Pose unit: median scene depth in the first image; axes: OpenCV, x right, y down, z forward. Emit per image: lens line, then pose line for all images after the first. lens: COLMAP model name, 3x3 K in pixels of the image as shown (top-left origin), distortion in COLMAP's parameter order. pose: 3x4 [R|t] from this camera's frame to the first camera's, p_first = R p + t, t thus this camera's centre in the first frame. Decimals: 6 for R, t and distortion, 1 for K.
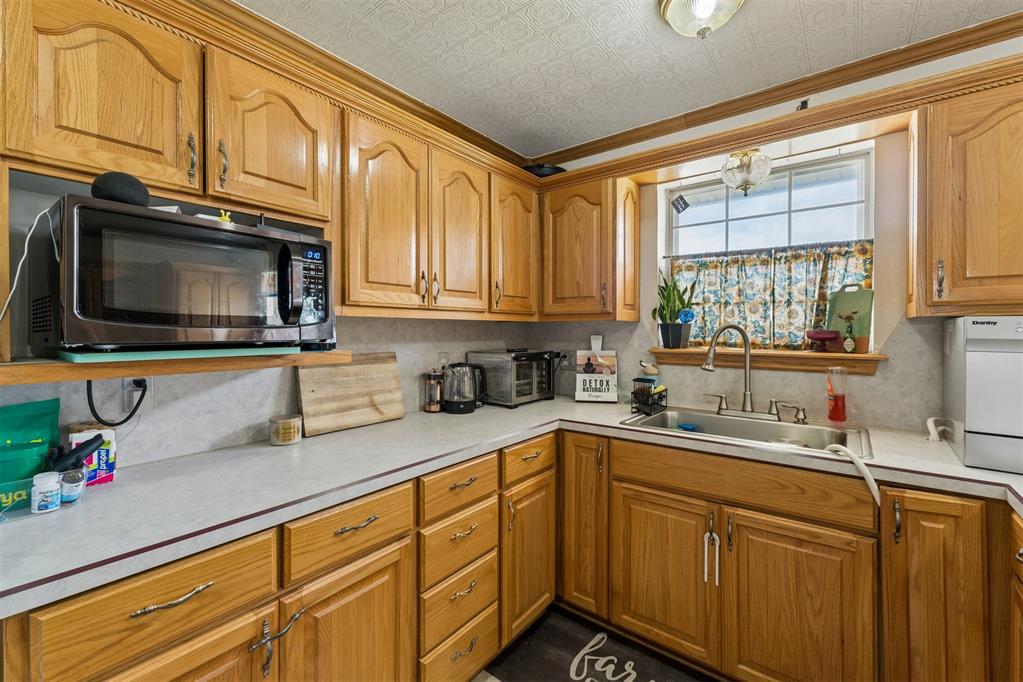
lens RADIAL K [[430.3, 0, 510.2], [0, 430.3, 333.1], [0, 0, 1]] dist [0.000521, 0.000098]
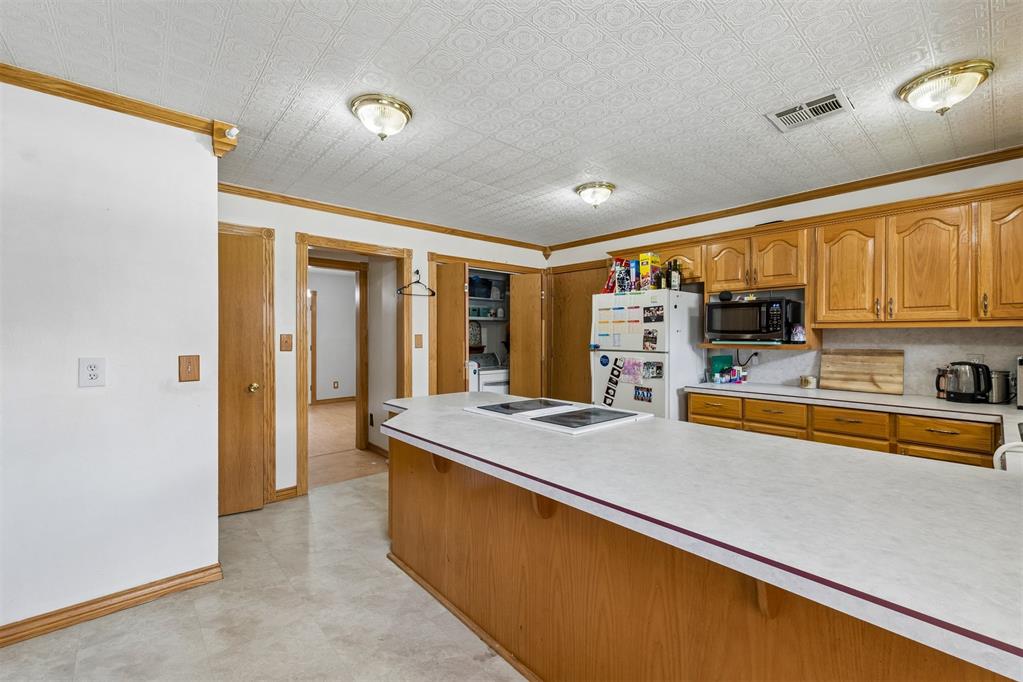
lens RADIAL K [[430.3, 0, 510.2], [0, 430.3, 333.1], [0, 0, 1]] dist [0.000521, 0.000098]
pose [[-0.192356, -0.004611, -0.981314, 1.344143], [-0.005218, 0.999980, -0.003676, -0.000966], [0.981311, 0.004413, -0.192376, -0.023985]]
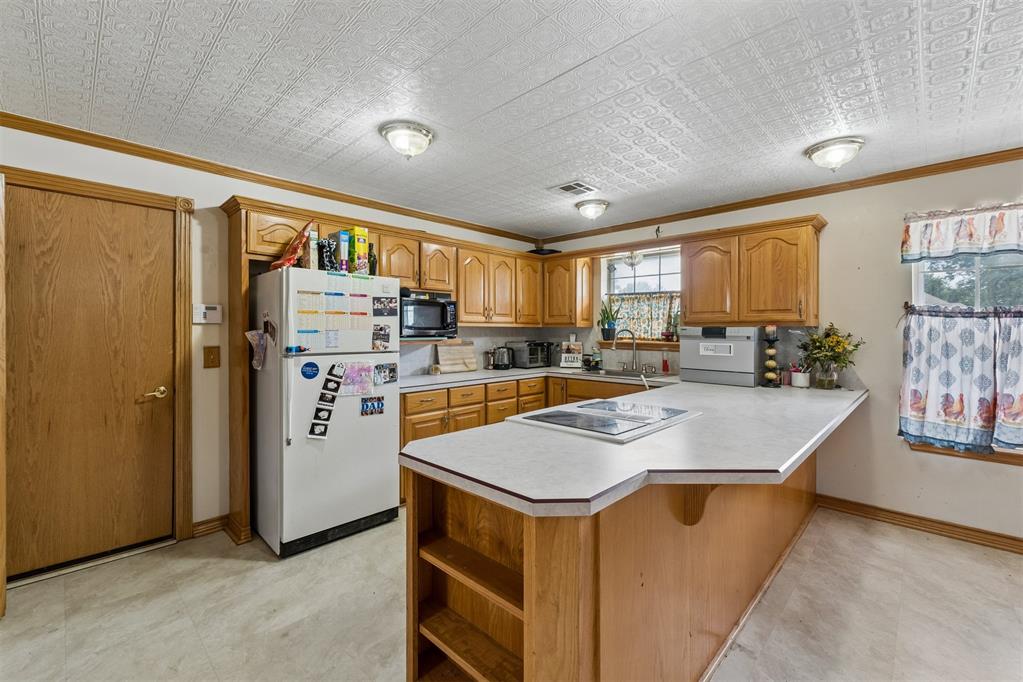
lens RADIAL K [[430.3, 0, 510.2], [0, 430.3, 333.1], [0, 0, 1]] dist [0.000521, 0.000098]
pose [[0.993632, 0.002258, -0.112649, 0.164635], [-0.002253, 0.999997, 0.000180, 0.001138], [0.112649, 0.000075, 0.993635, -1.124065]]
